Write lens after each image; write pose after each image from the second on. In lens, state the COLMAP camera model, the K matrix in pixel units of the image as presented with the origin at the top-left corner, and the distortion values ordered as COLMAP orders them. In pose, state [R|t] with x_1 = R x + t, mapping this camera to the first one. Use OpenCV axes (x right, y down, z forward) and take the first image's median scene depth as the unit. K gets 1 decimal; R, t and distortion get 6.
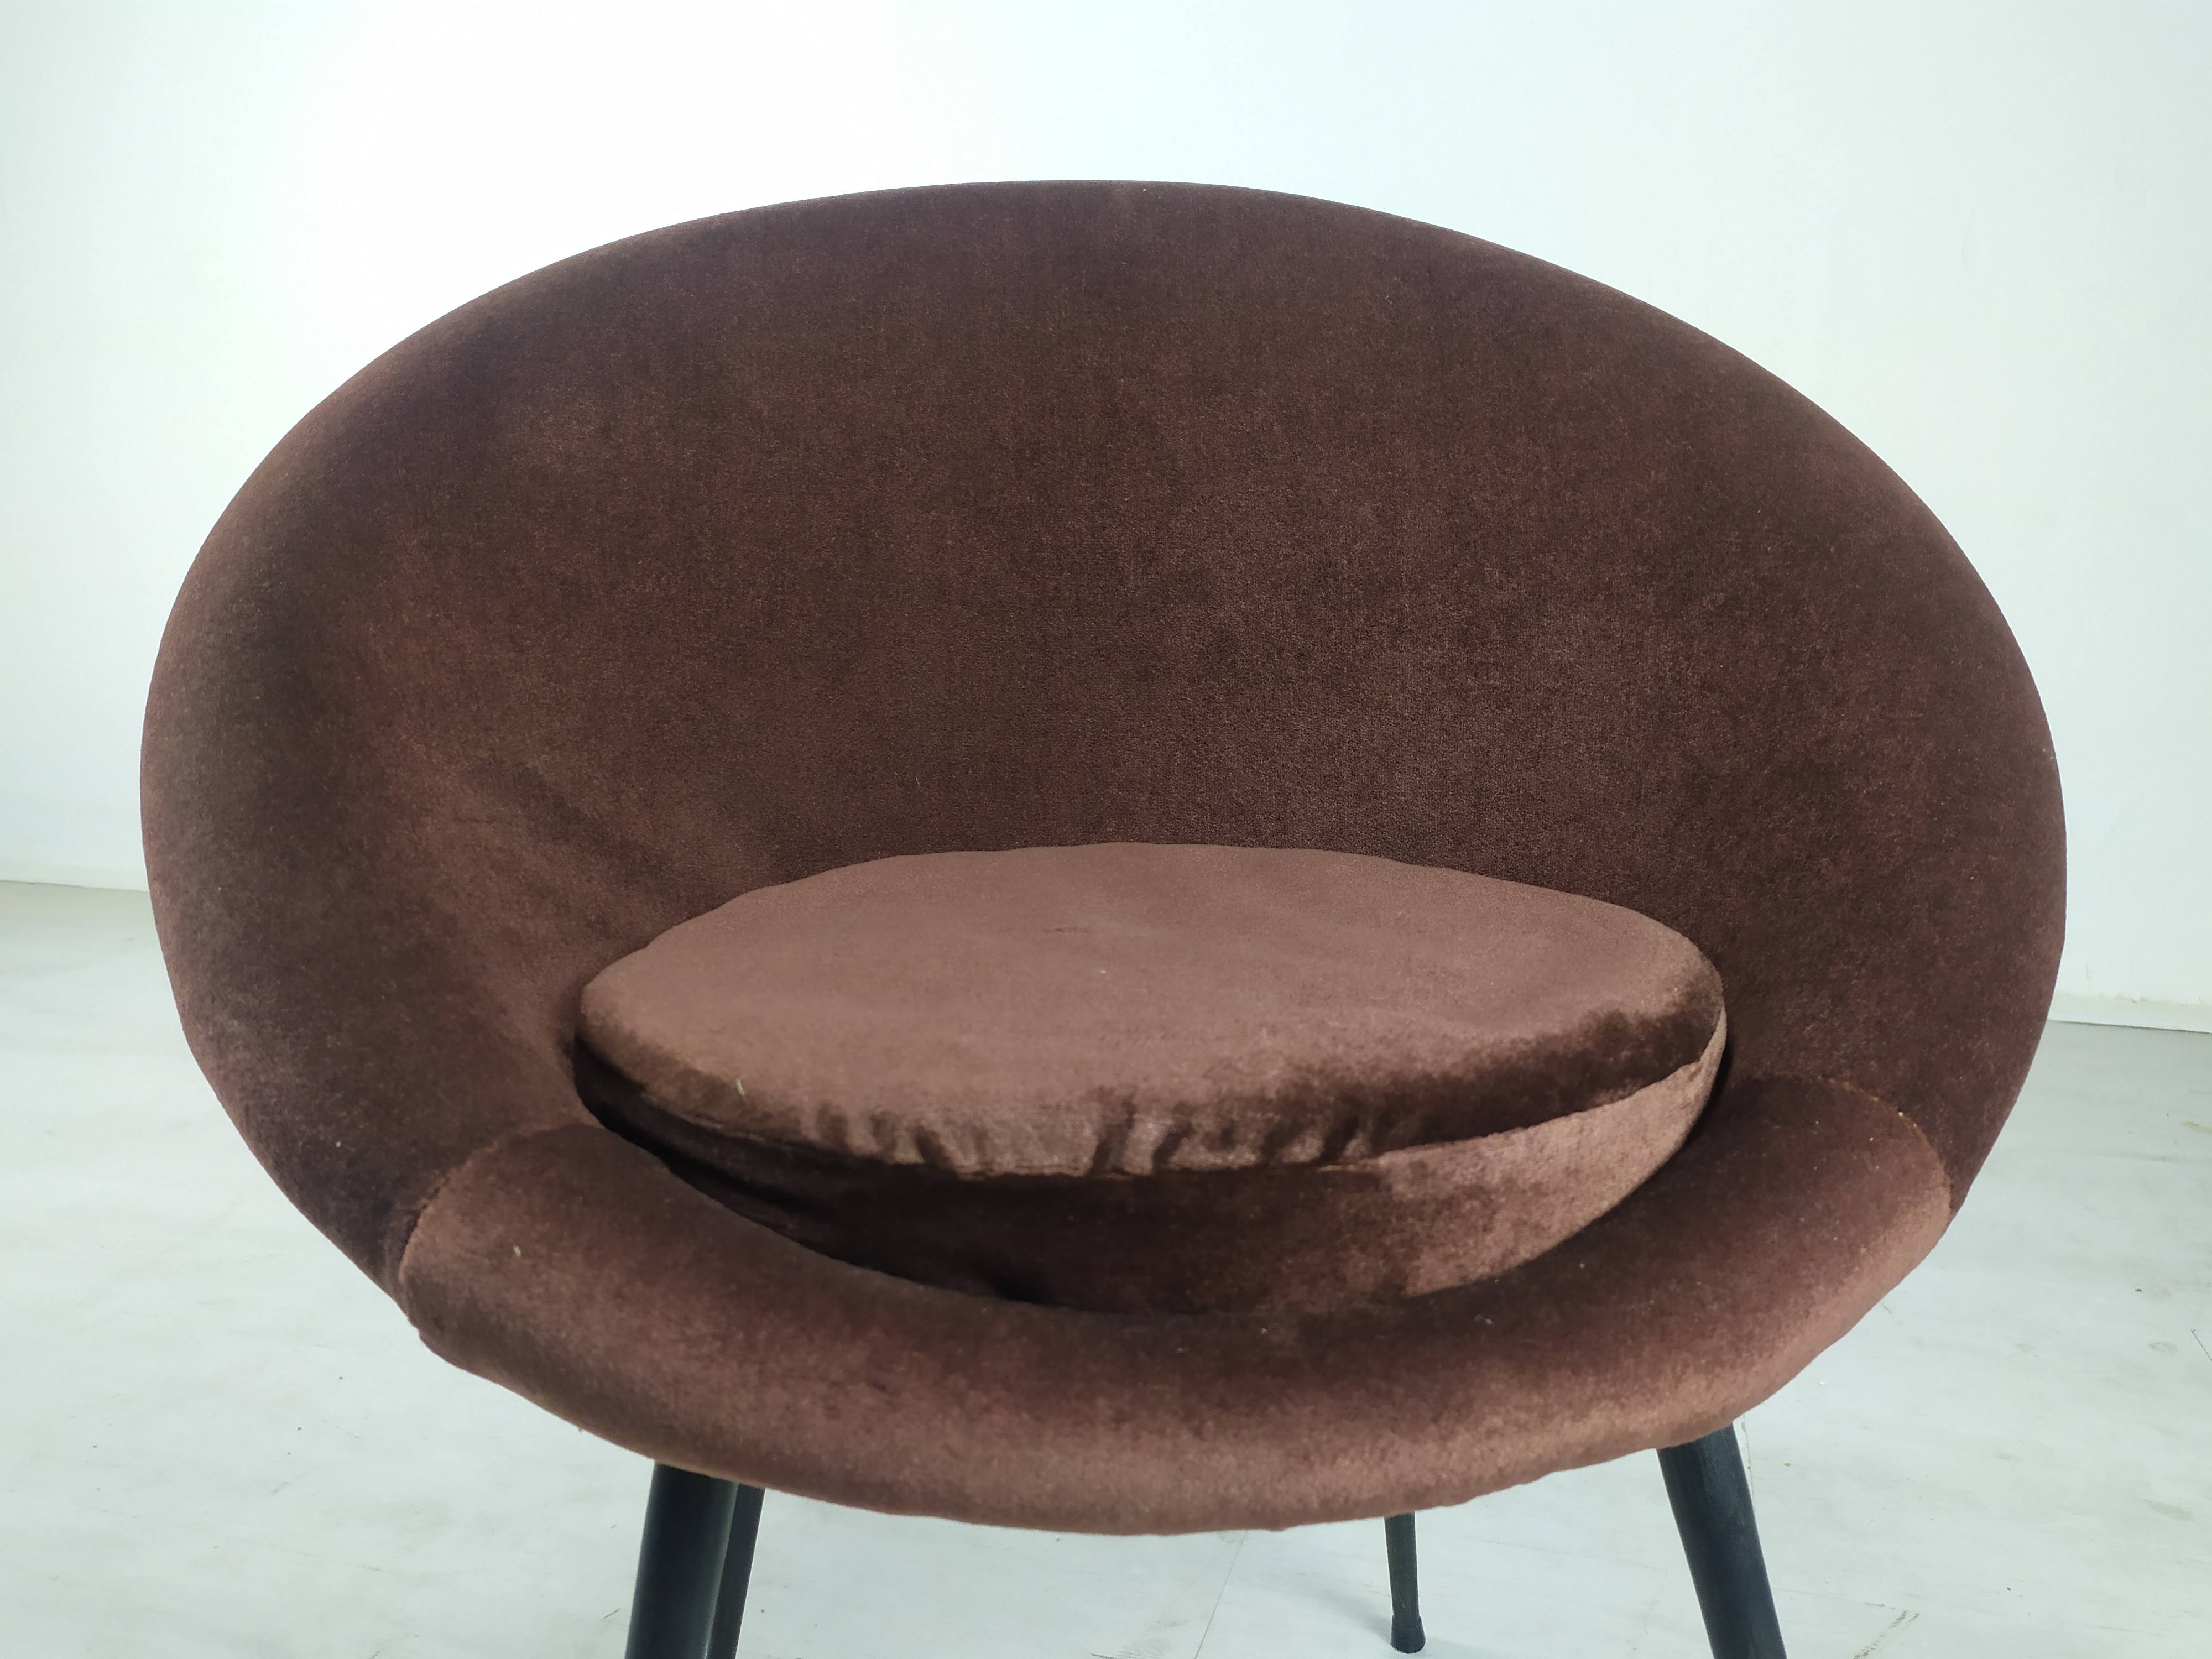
lens RADIAL K [[1670.8, 0, 1106.0], [0, 1670.8, 825.5], [0, 0, 1]] dist [0.022465, -0.019971]
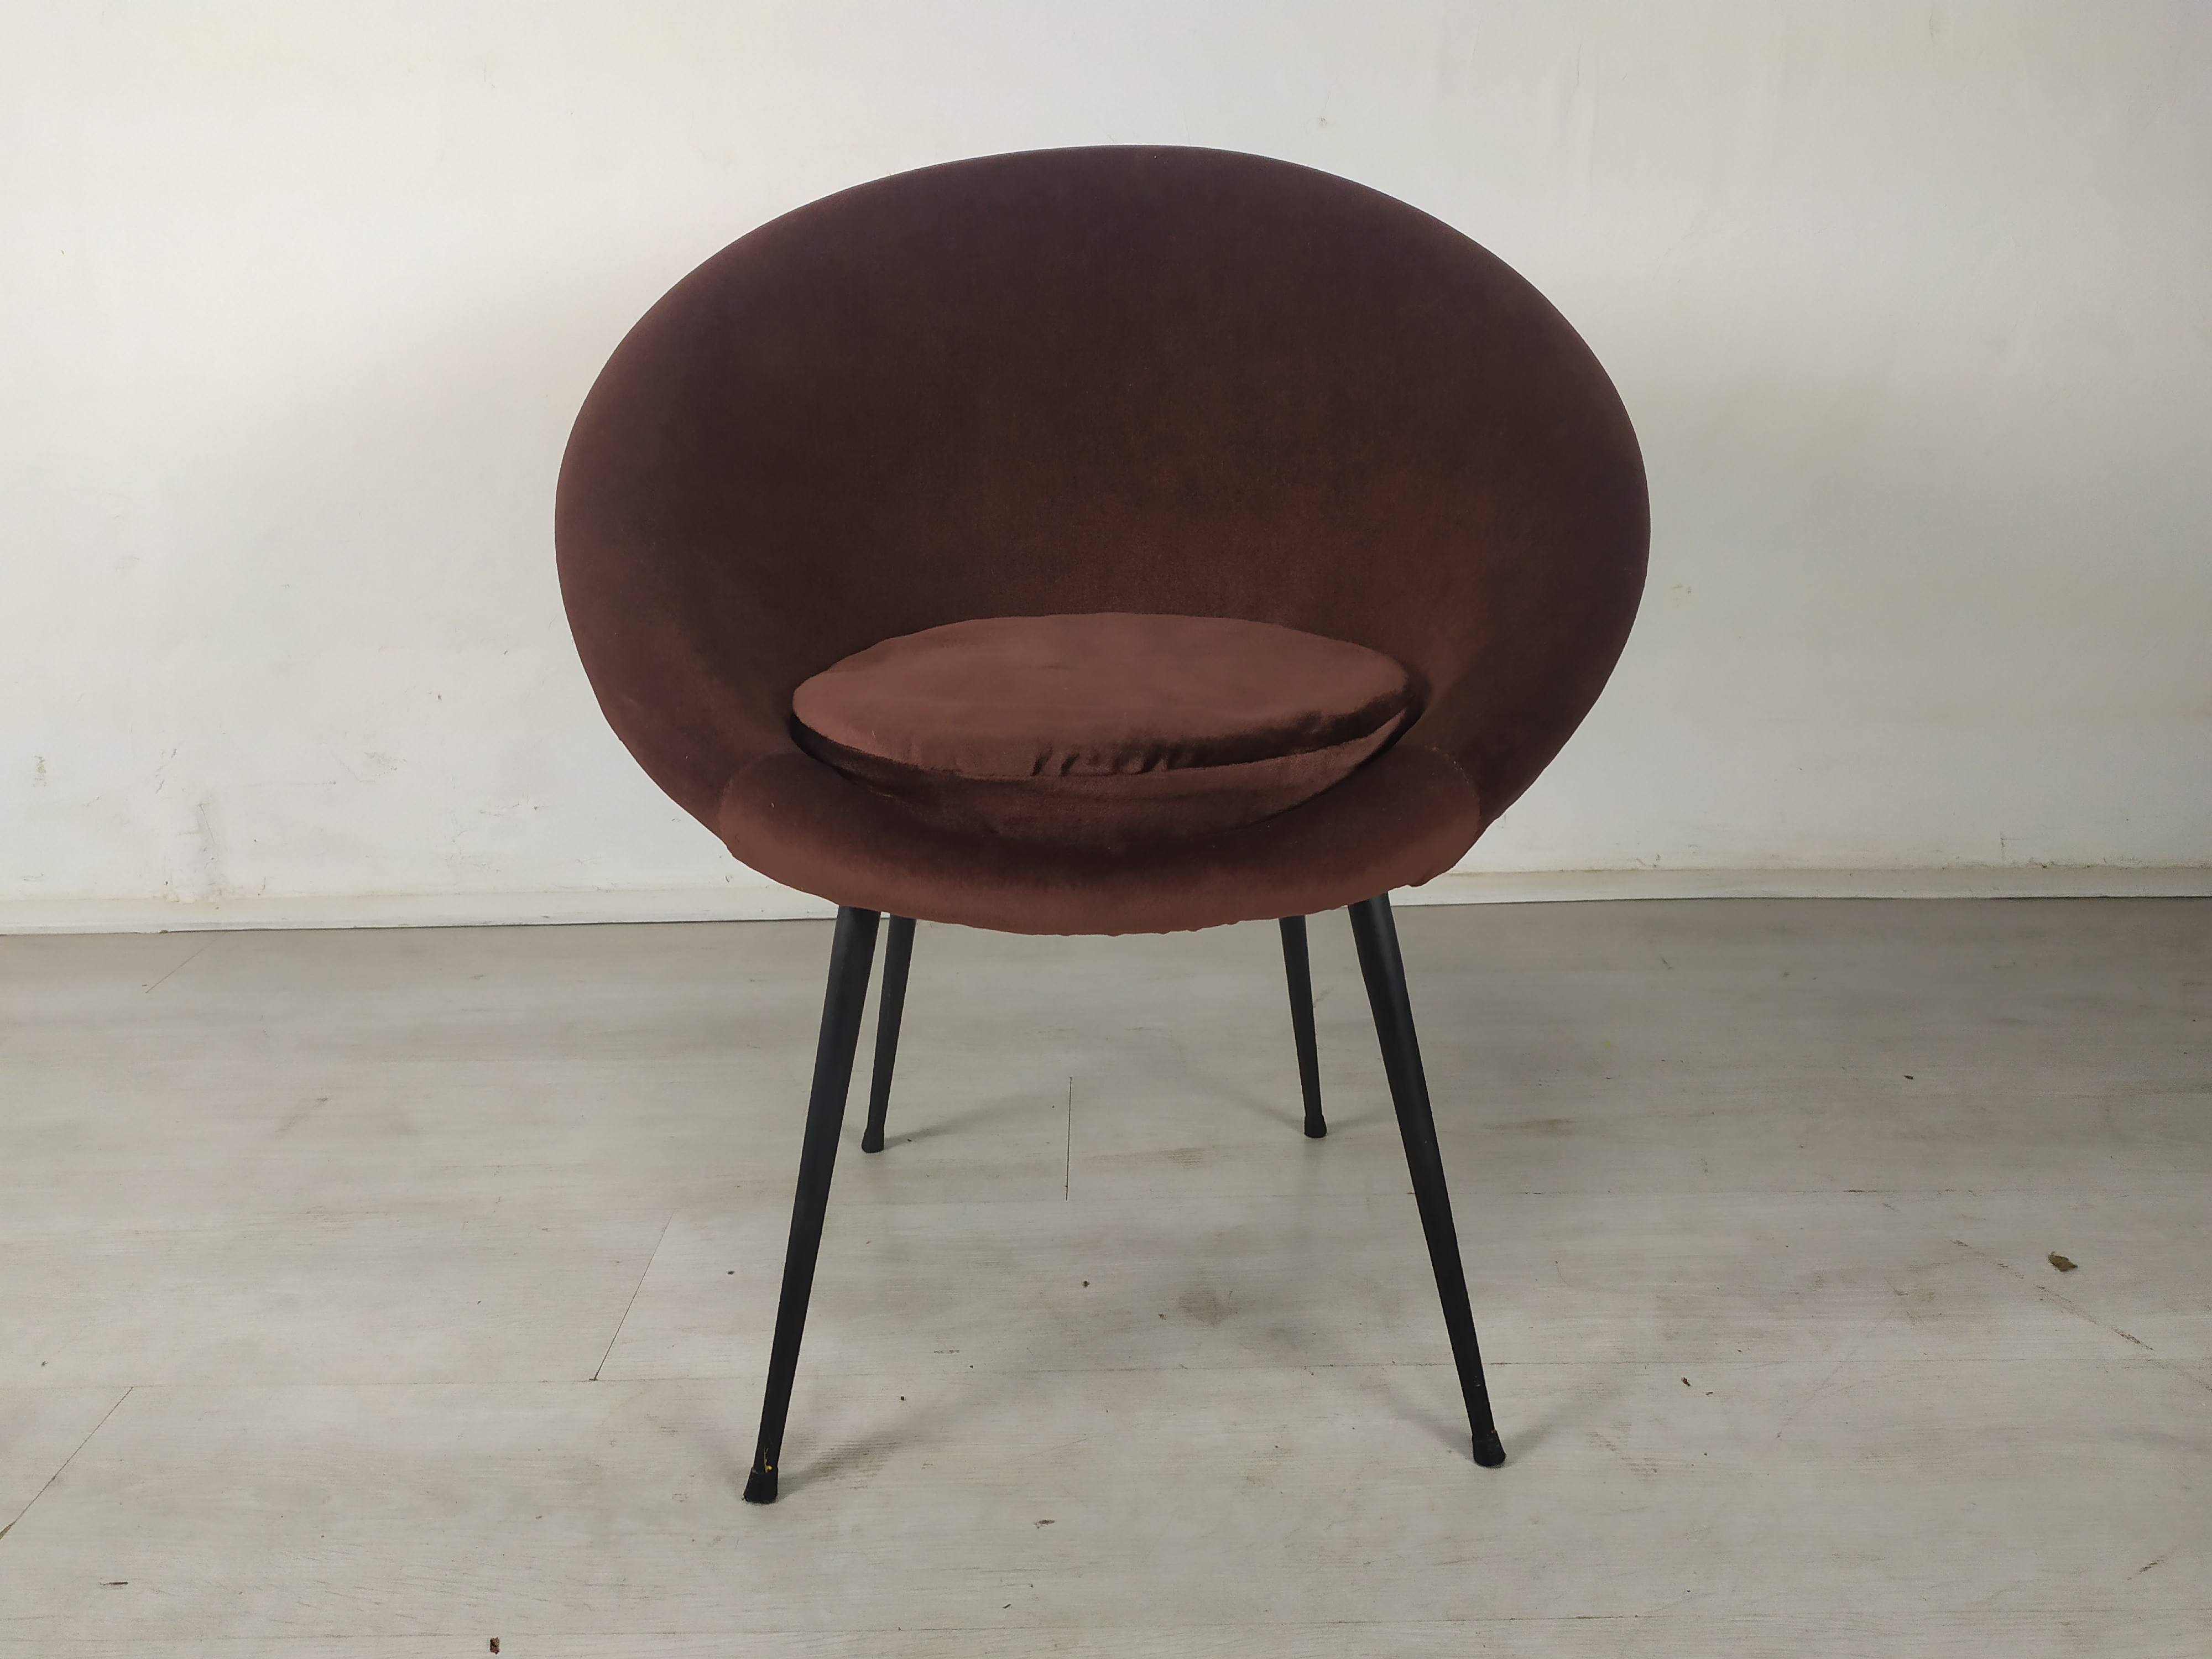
lens RADIAL K [[1670.8, 0, 1108.8], [0, 1670.8, 837.3], [0, 0, 1]] dist [0.022465, -0.019971]
pose [[0.994916, 0.030132, -0.096091, 0.293751], [-0.014734, 0.987473, 0.157097, -0.051353], [0.099621, -0.154882, 0.982897, -1.101129]]
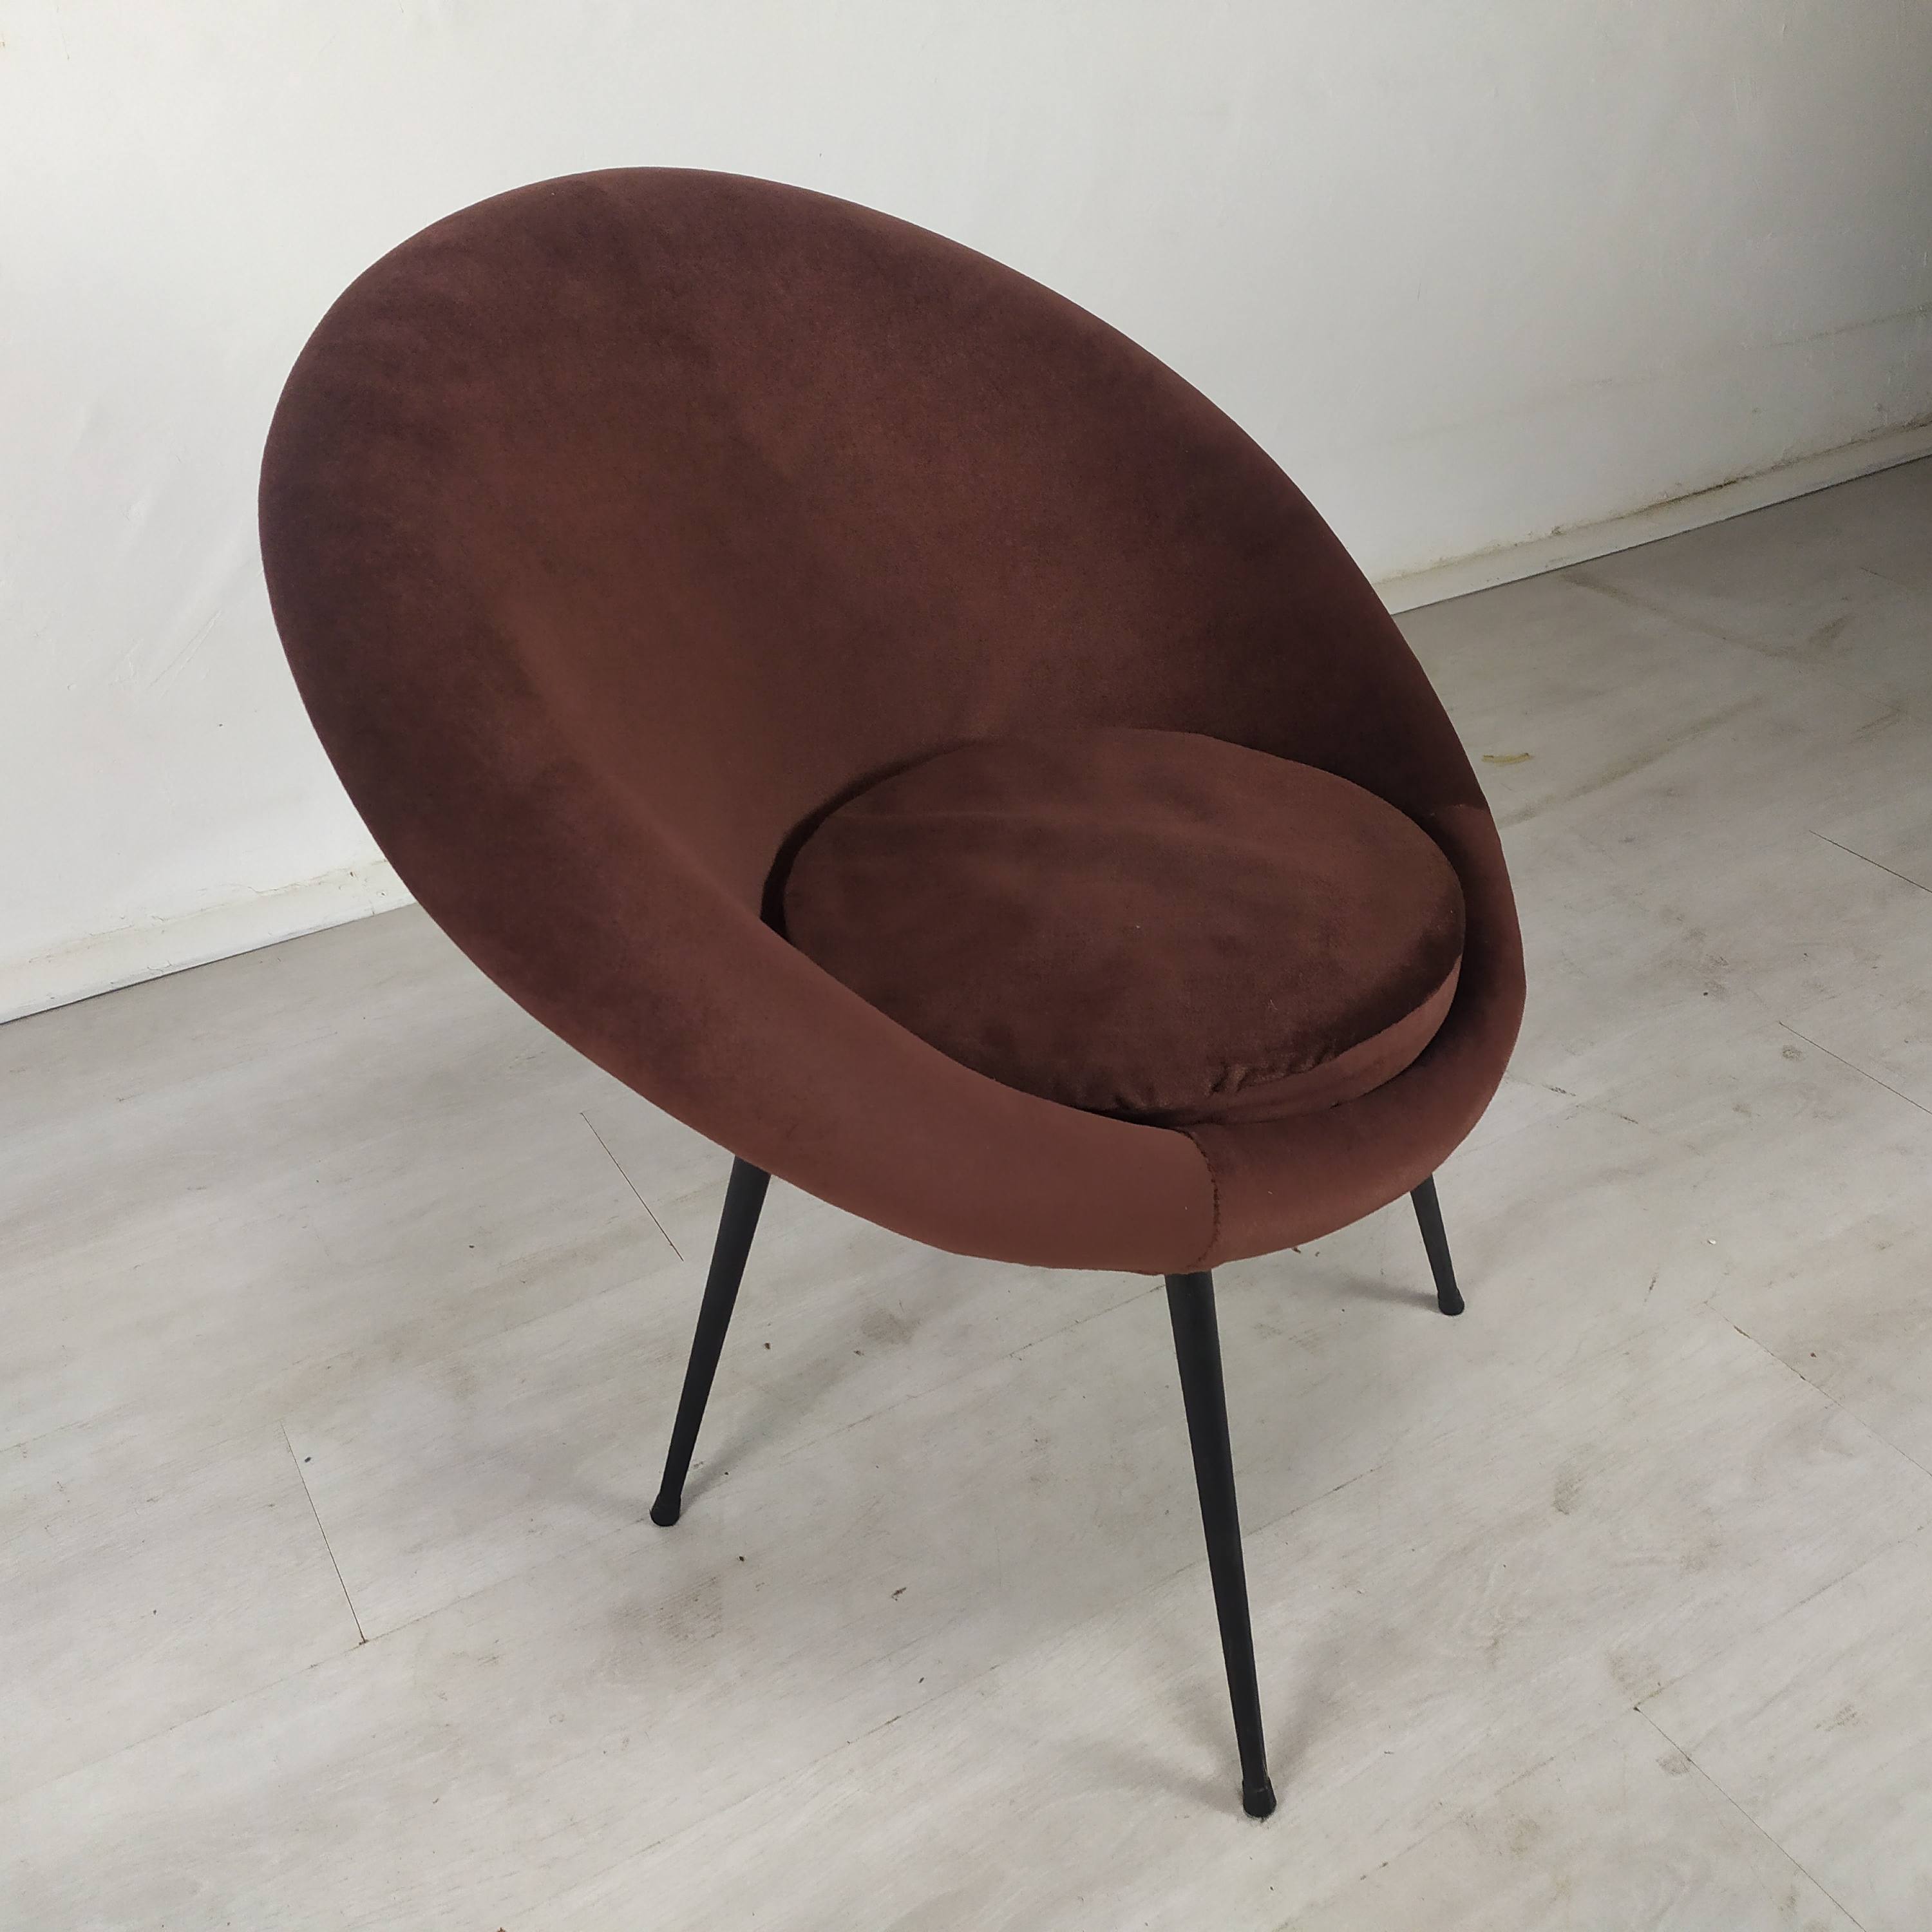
lens RADIAL K [[1916.2, 0, 965.0], [0, 1916.2, 997.0], [0, 0, 1]] dist [0.003188, 0.000000]
pose [[0.912809, -0.240540, 0.330031, -0.649132], [0.078962, 0.896837, 0.435257, -0.817670], [-0.400681, -0.371247, 0.837634, -1.104755]]
